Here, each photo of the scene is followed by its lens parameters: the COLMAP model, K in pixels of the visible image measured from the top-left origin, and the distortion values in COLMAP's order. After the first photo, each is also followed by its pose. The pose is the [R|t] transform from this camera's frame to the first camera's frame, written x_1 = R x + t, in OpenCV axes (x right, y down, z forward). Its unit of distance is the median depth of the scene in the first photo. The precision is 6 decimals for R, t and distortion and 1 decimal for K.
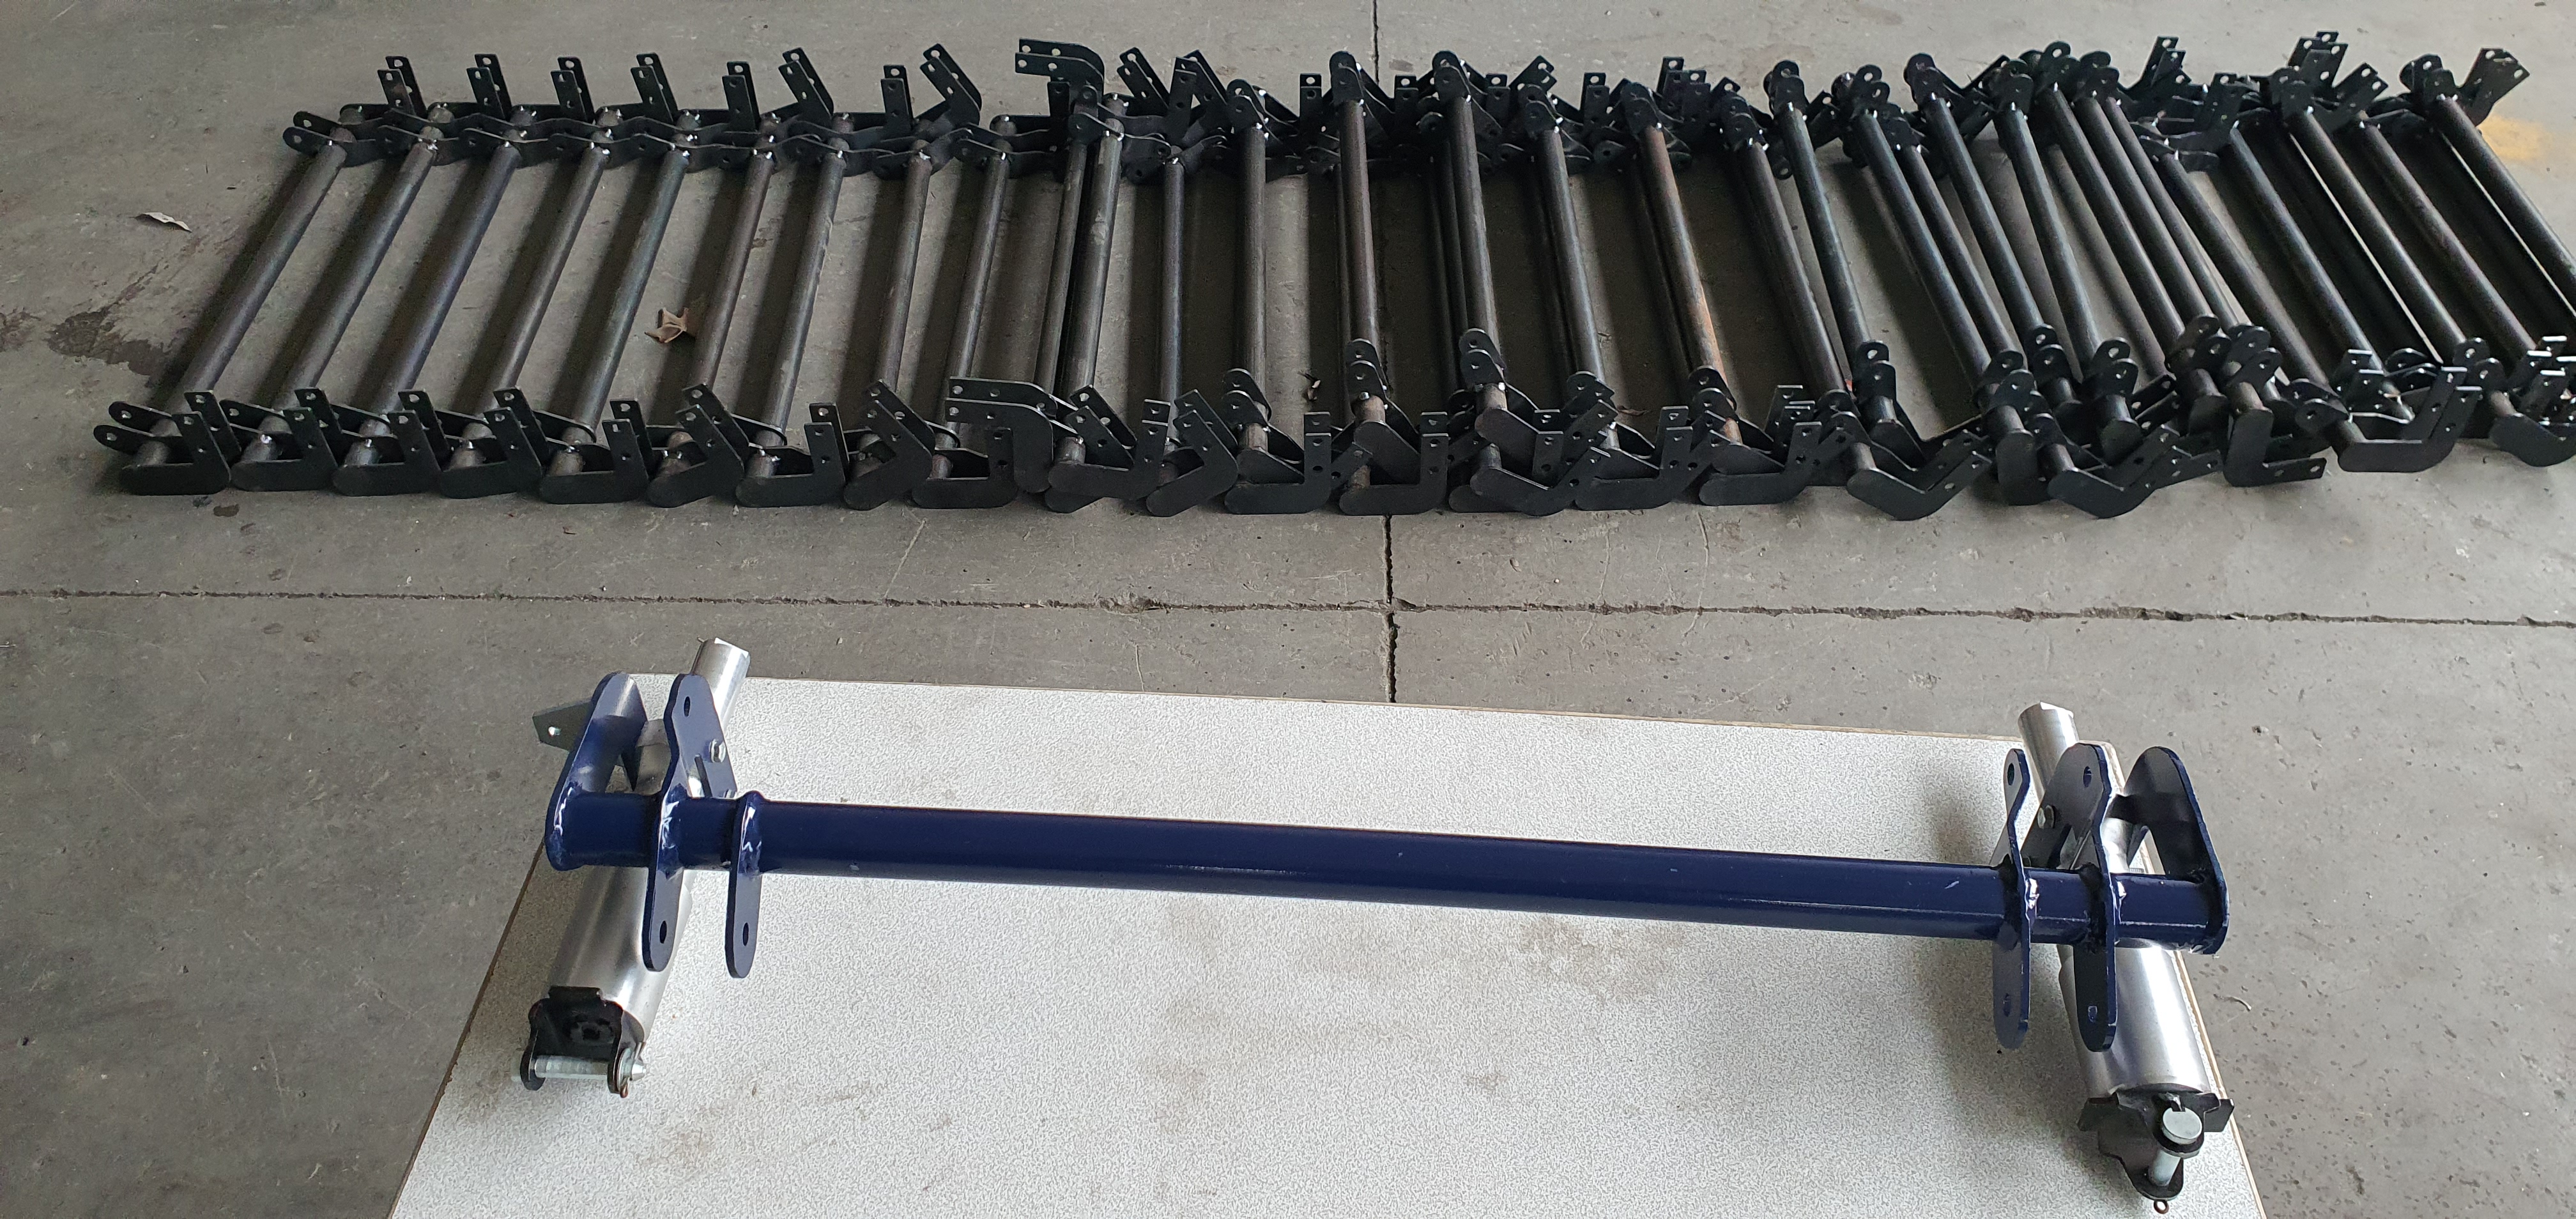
lens RADIAL K [[2010.7, 0, 1288.0], [0, 2010.7, 609.5], [0, 0, 1]] dist [0.002535, 0.001474]
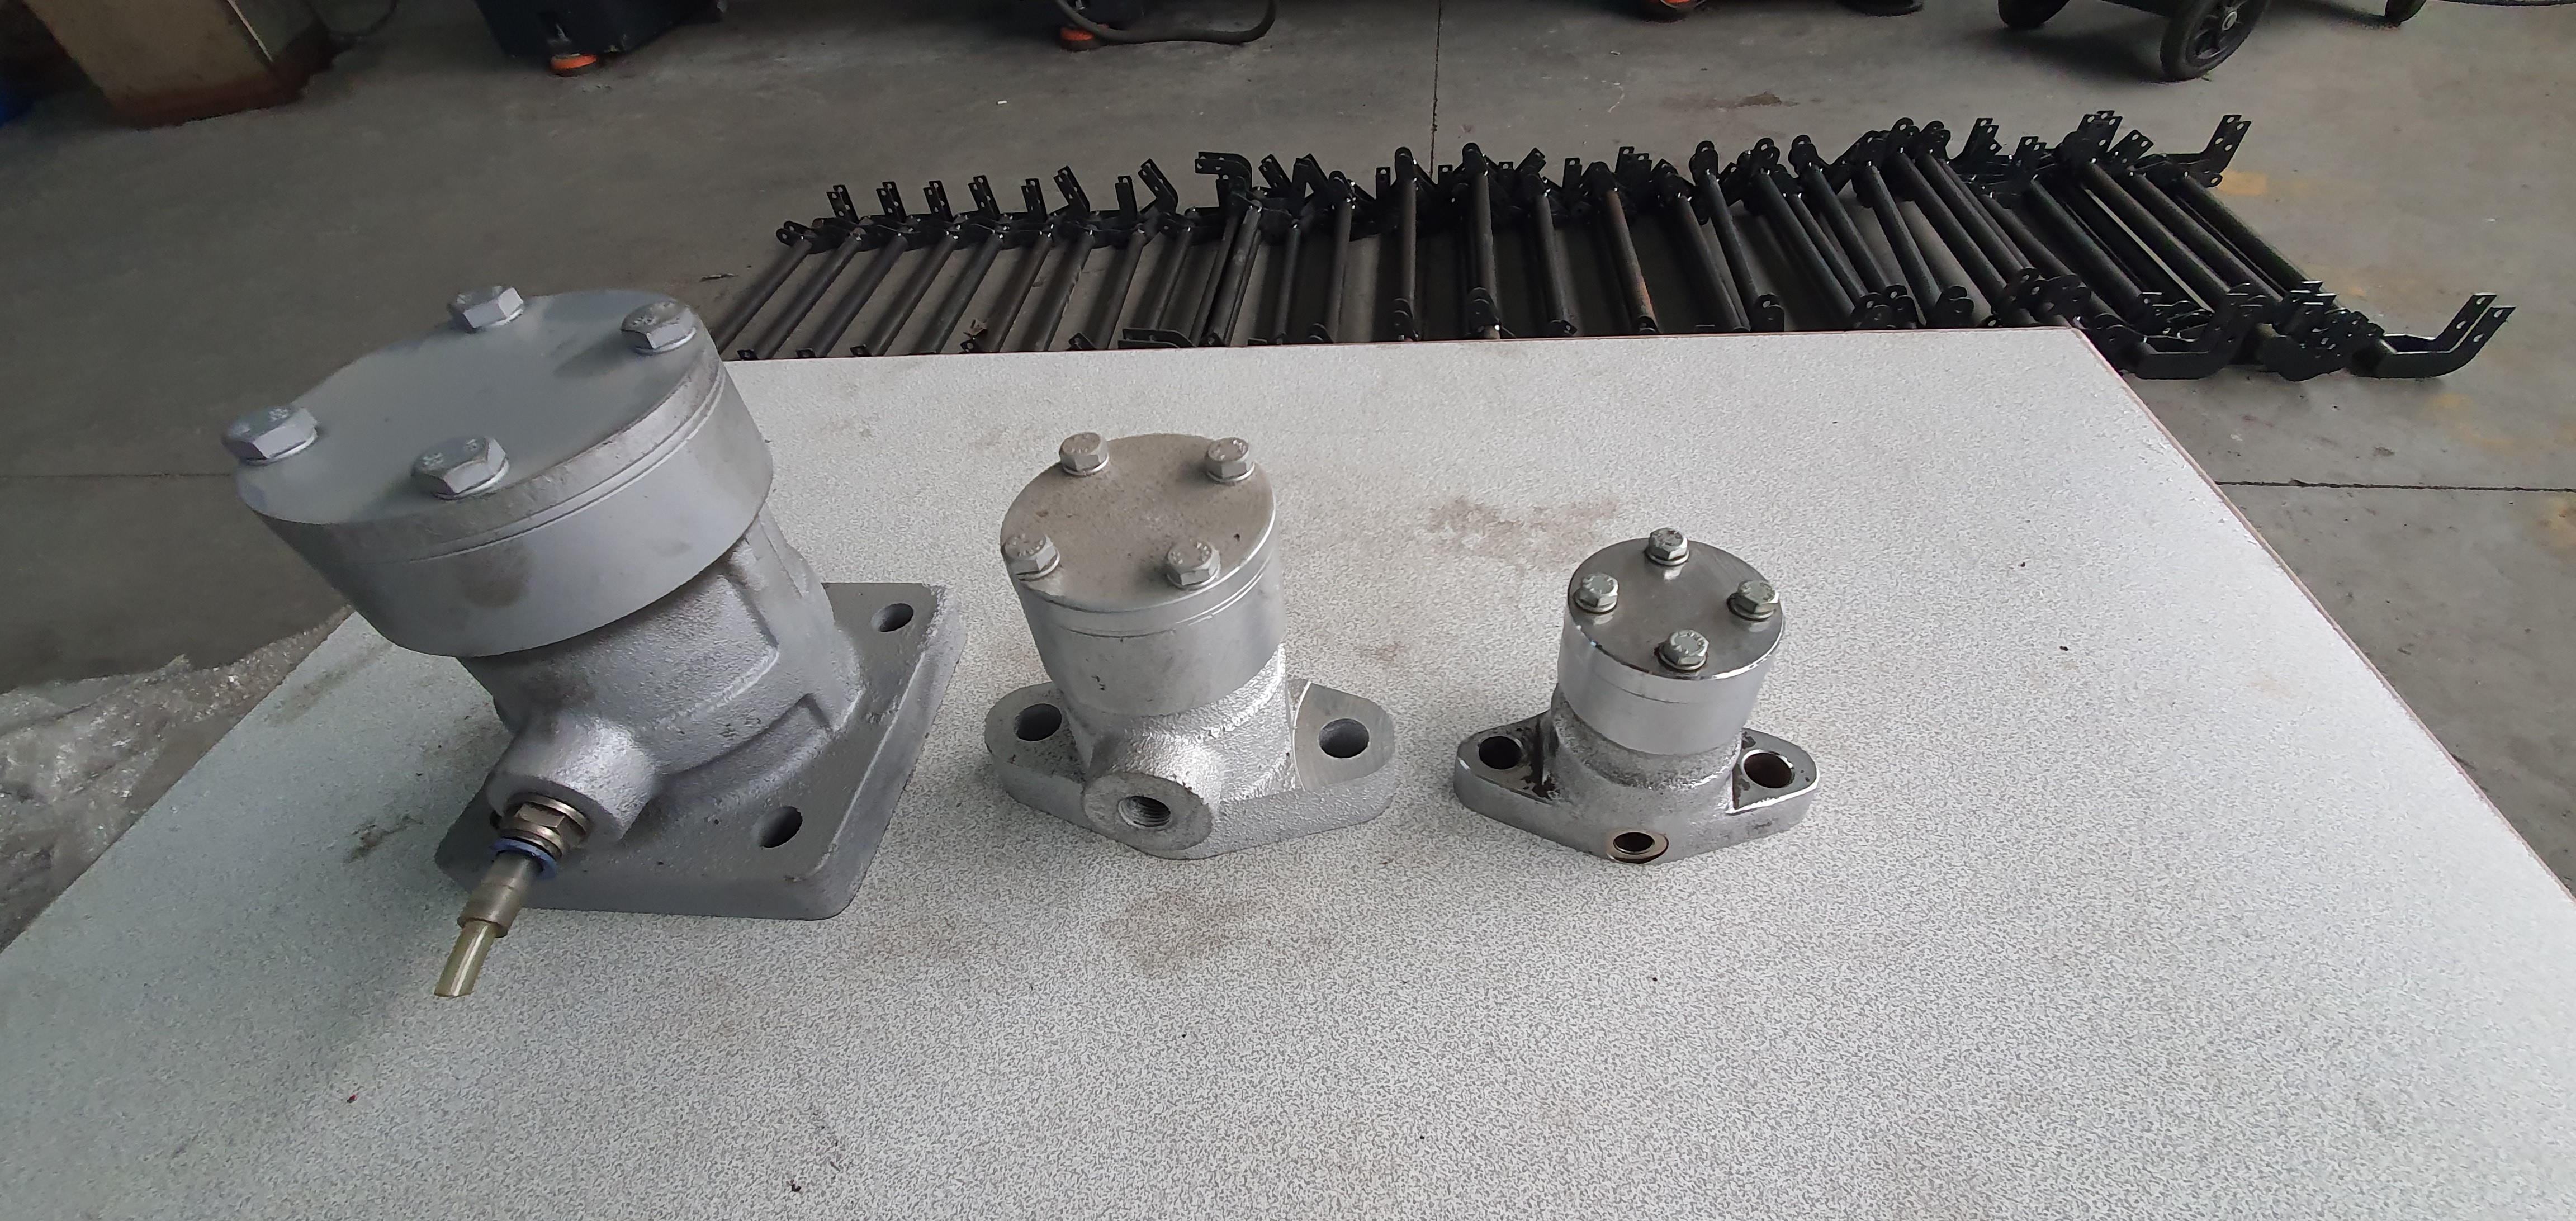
lens RADIAL K [[1022.8, 0, 1253.9], [0, 1022.8, 638.6], [0, 0, 1]] dist [0.017382, -0.013990]
pose [[0.987752, 0.014502, -0.155360, 0.041118], [-0.010322, 0.999564, 0.027678, 0.077835], [0.155693, -0.025735, 0.987470, 0.189539]]
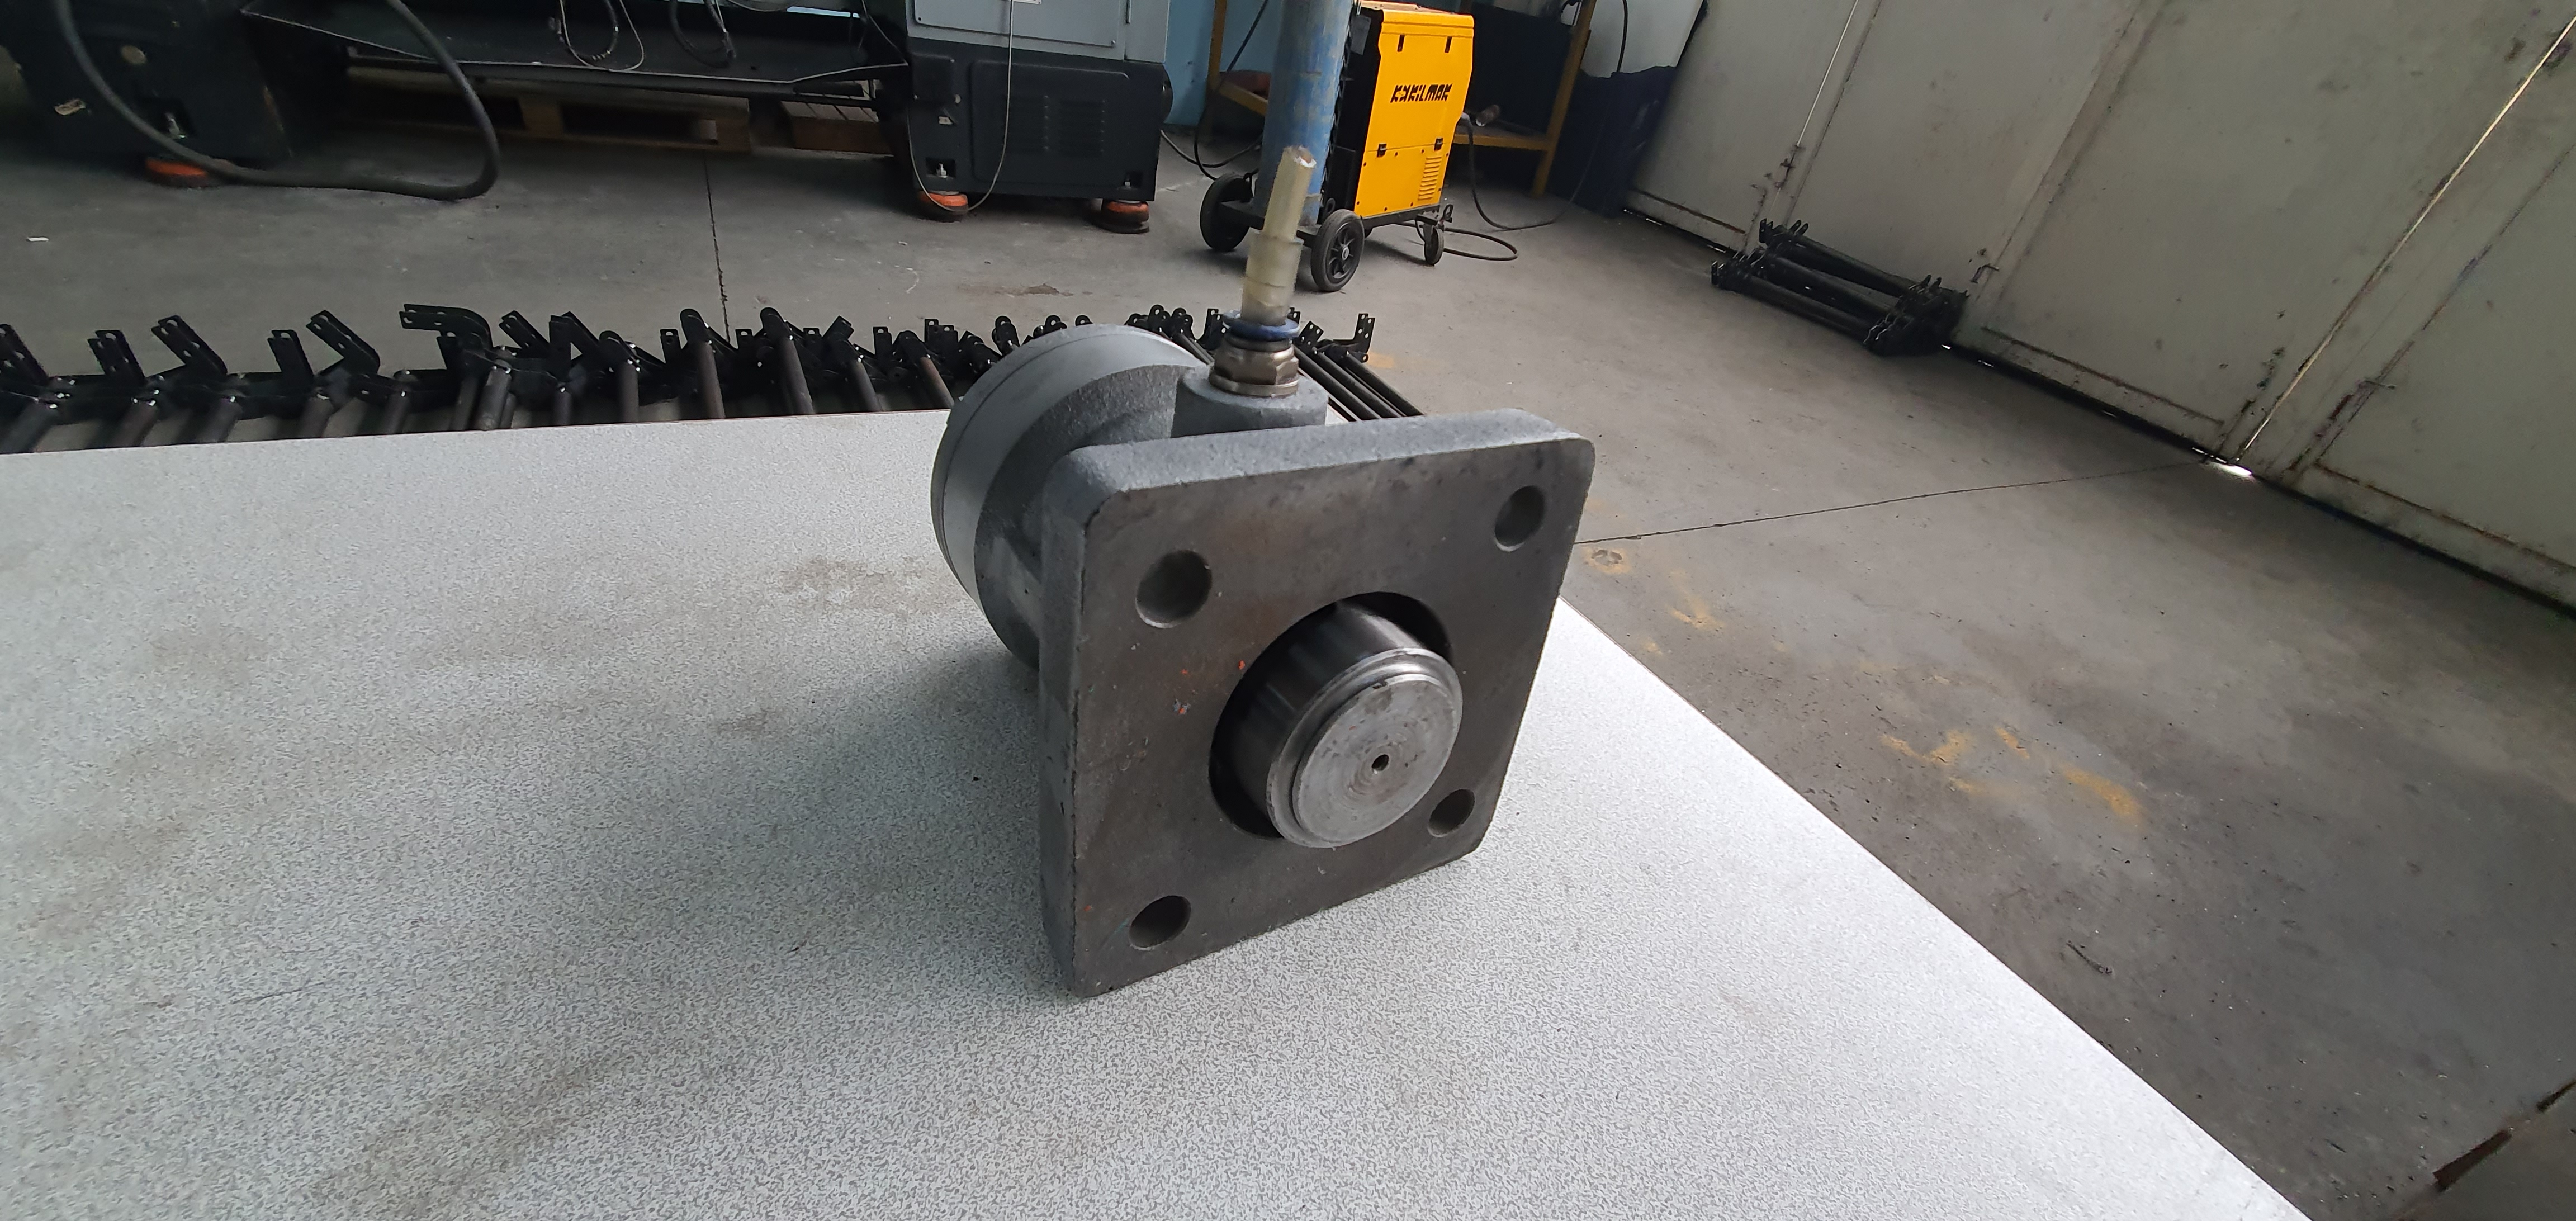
lens RADIAL K [[1031.6, 0, 1284.3], [0, 1031.6, 632.0], [0, 0, 1]] dist [0.001445, -0.000065]
pose [[0.883767, -0.153726, 0.441956, 0.040555], [0.208328, 0.974987, -0.077458, 0.090181], [-0.418994, 0.160527, 0.893686, 0.198112]]
